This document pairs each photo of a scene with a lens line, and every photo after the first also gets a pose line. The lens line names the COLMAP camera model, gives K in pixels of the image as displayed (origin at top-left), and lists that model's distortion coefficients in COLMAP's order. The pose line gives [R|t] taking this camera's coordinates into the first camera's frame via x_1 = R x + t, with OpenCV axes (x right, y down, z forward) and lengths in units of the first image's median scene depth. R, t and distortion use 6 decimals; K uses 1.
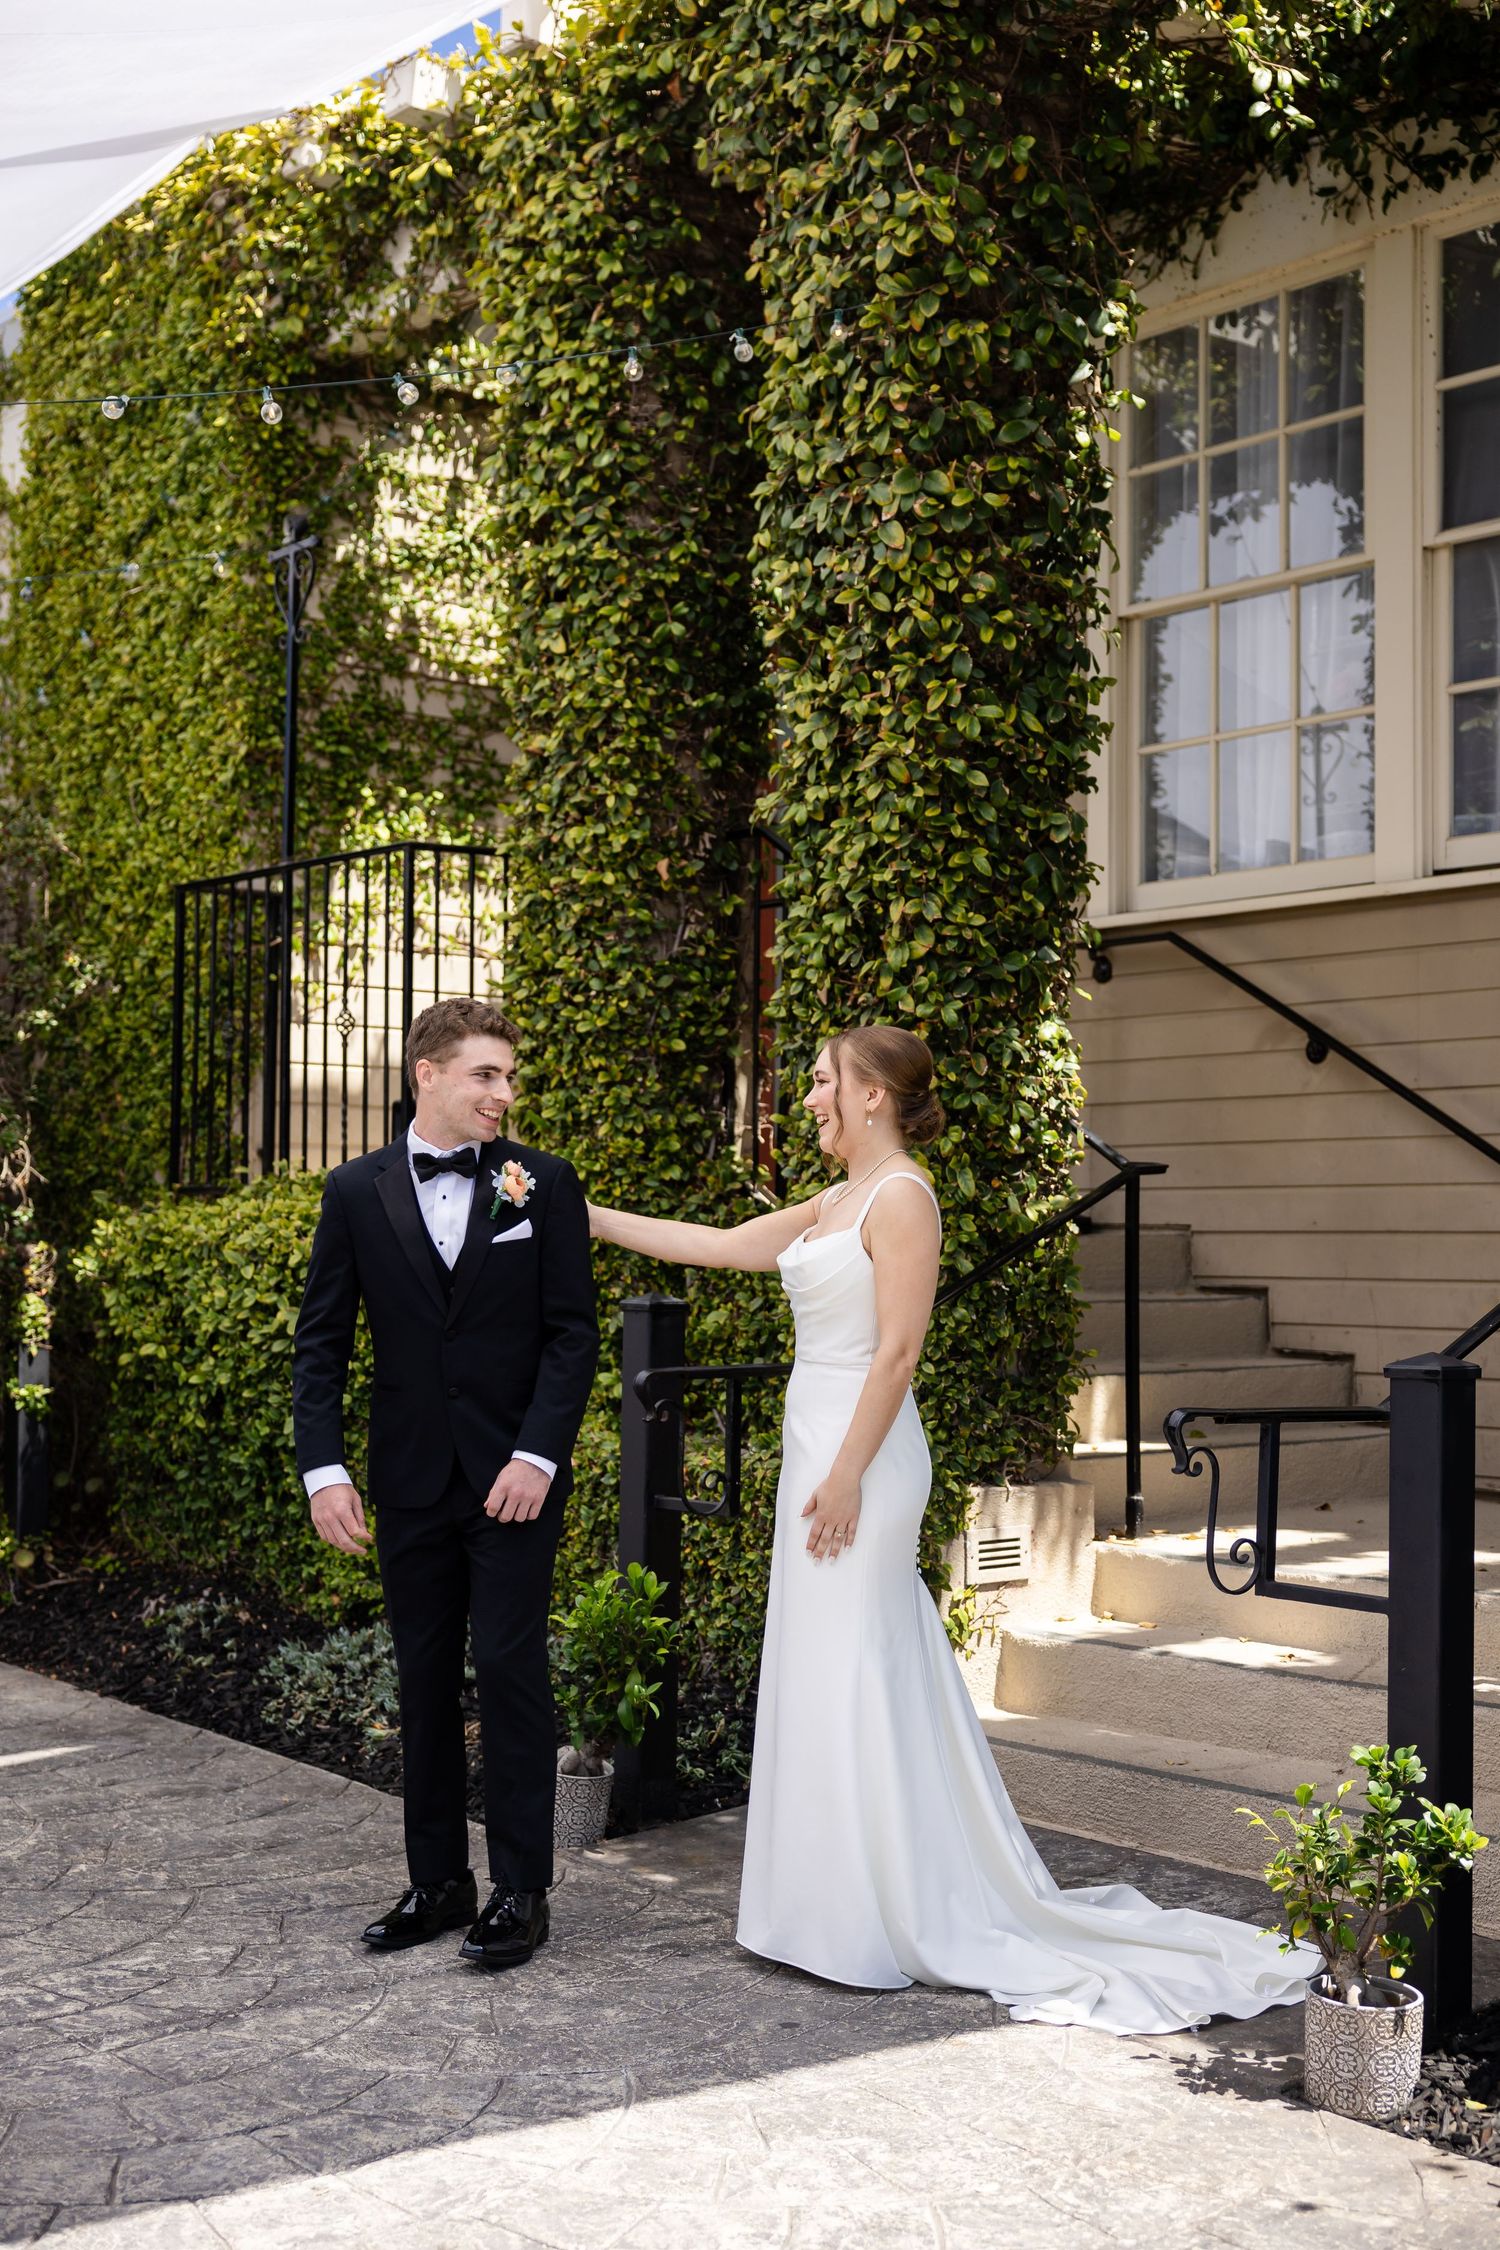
lens RADIAL K [[3007.1, 0, 746.0], [0, 3007.1, 1142.6], [0, 0, 1]] dist [0.026715, 0.000000]
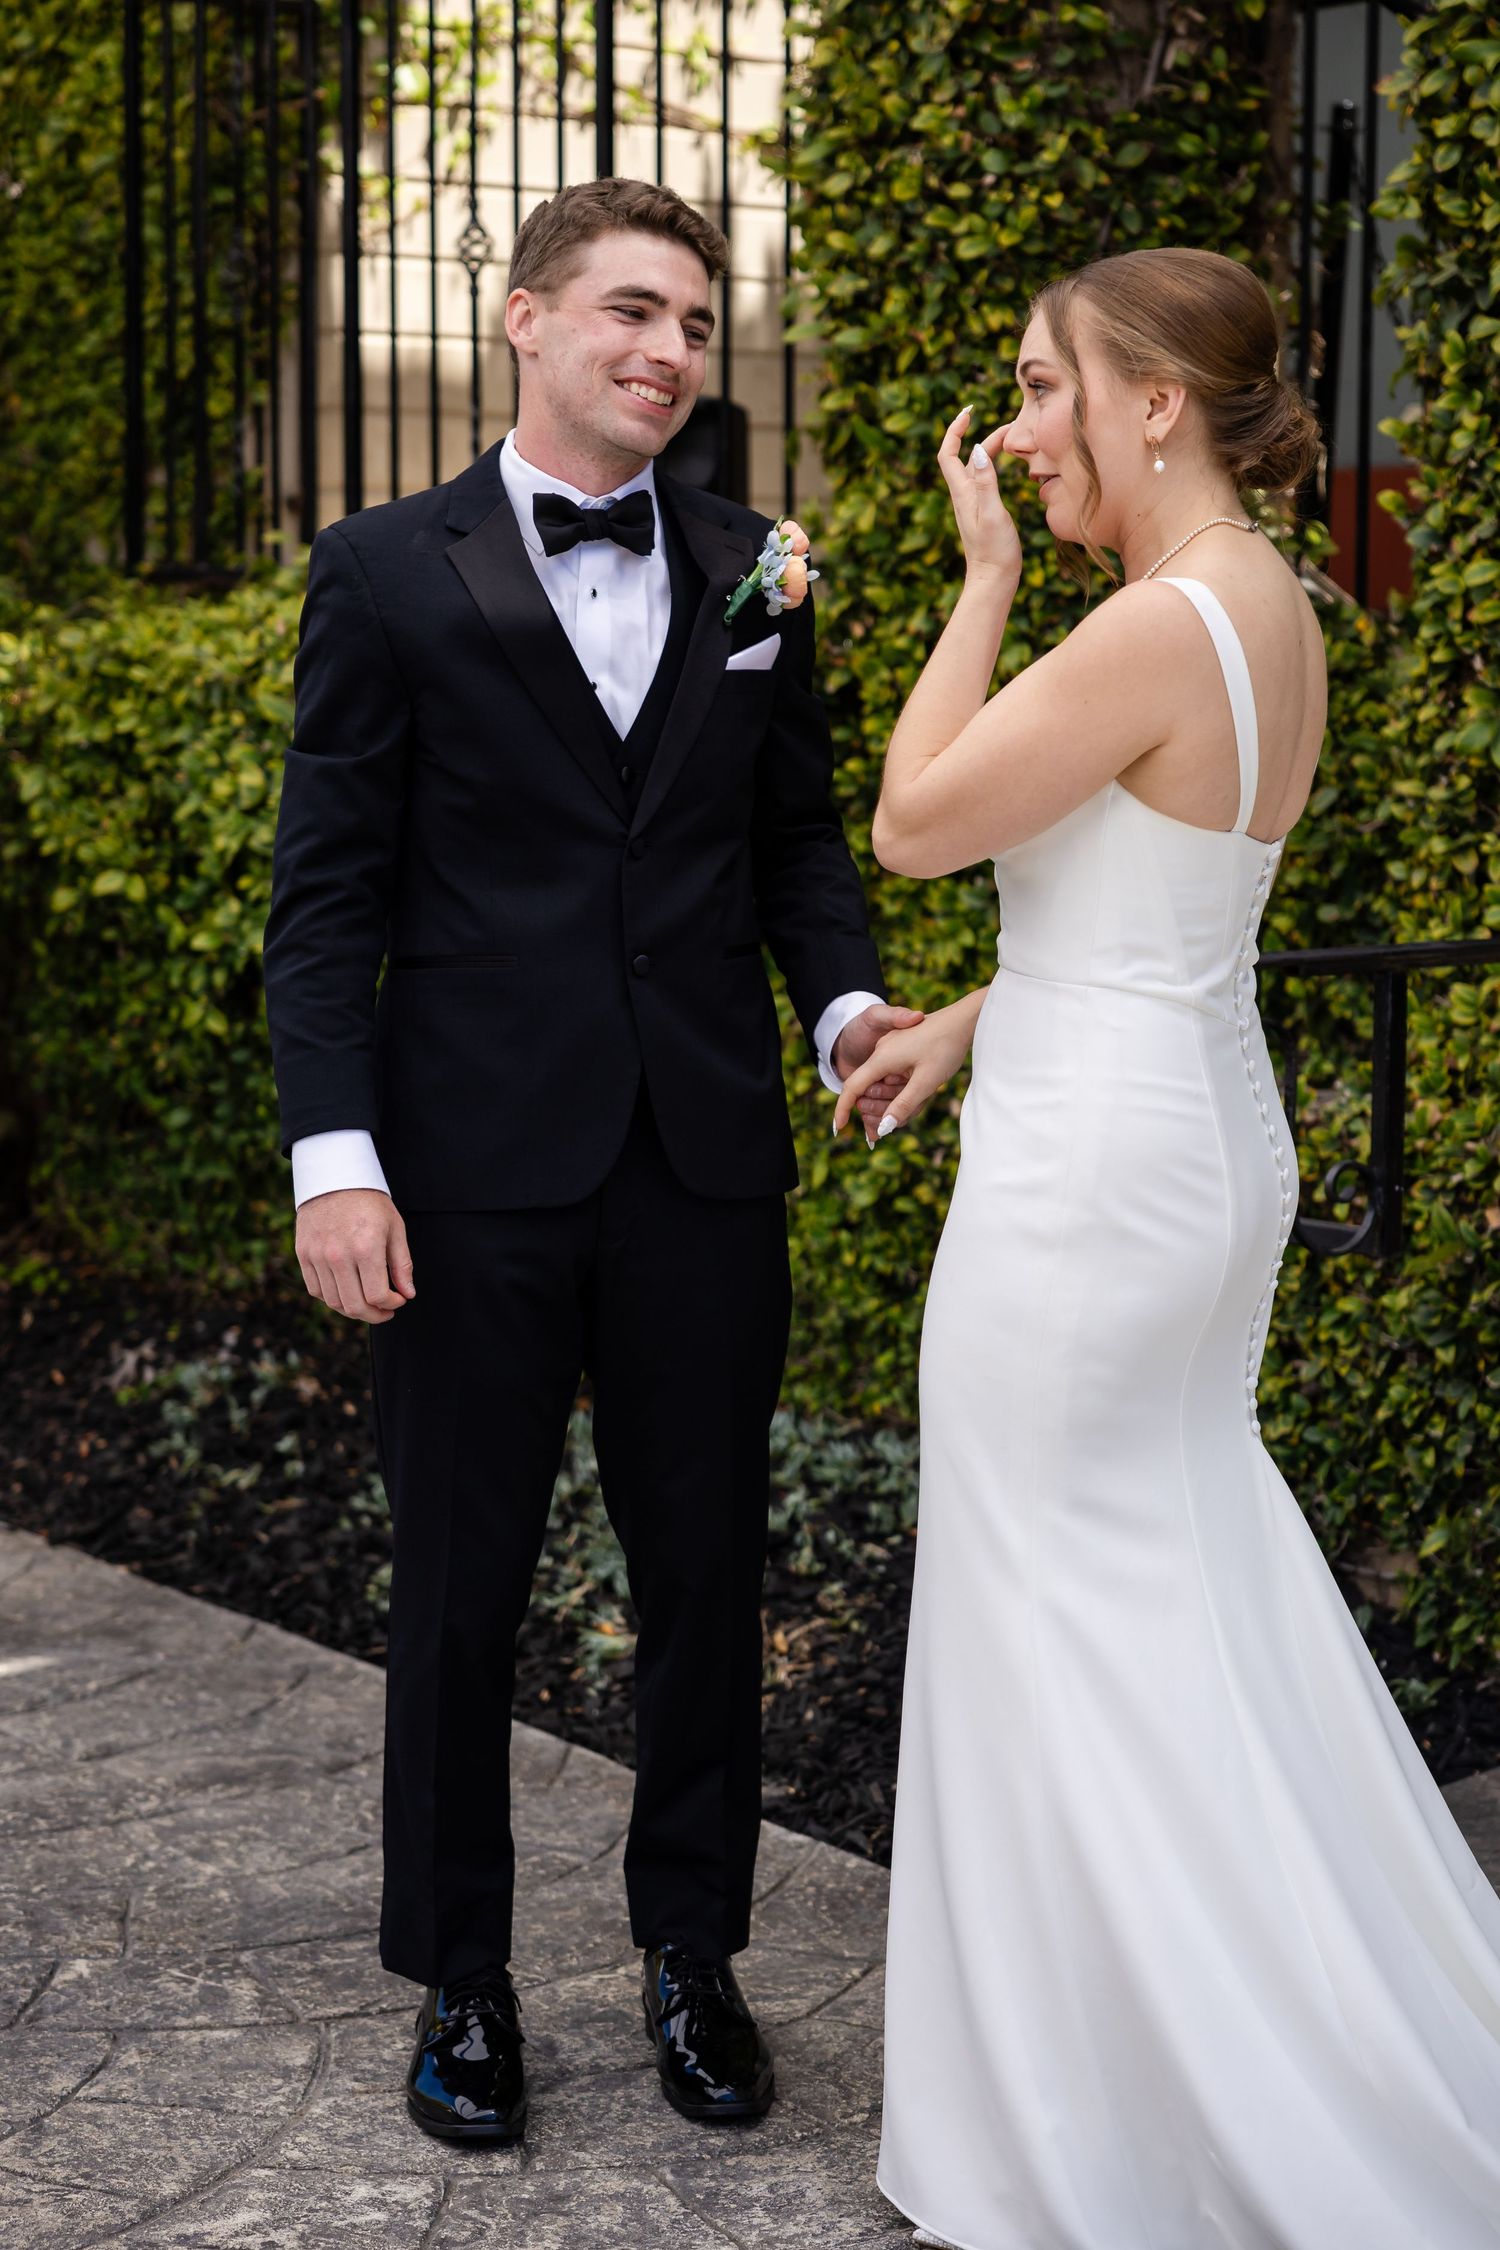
lens RADIAL K [[4591.2, 0, 750.1], [0, 4591.2, 1113.0], [0, 0, 1]] dist [0.027260, 0.000000]
pose [[0.999715, -0.002750, -0.023724, -0.072622], [0.005959, 0.990653, 0.136277, -0.000135], [0.023127, -0.136380, 0.990387, 0.217190]]
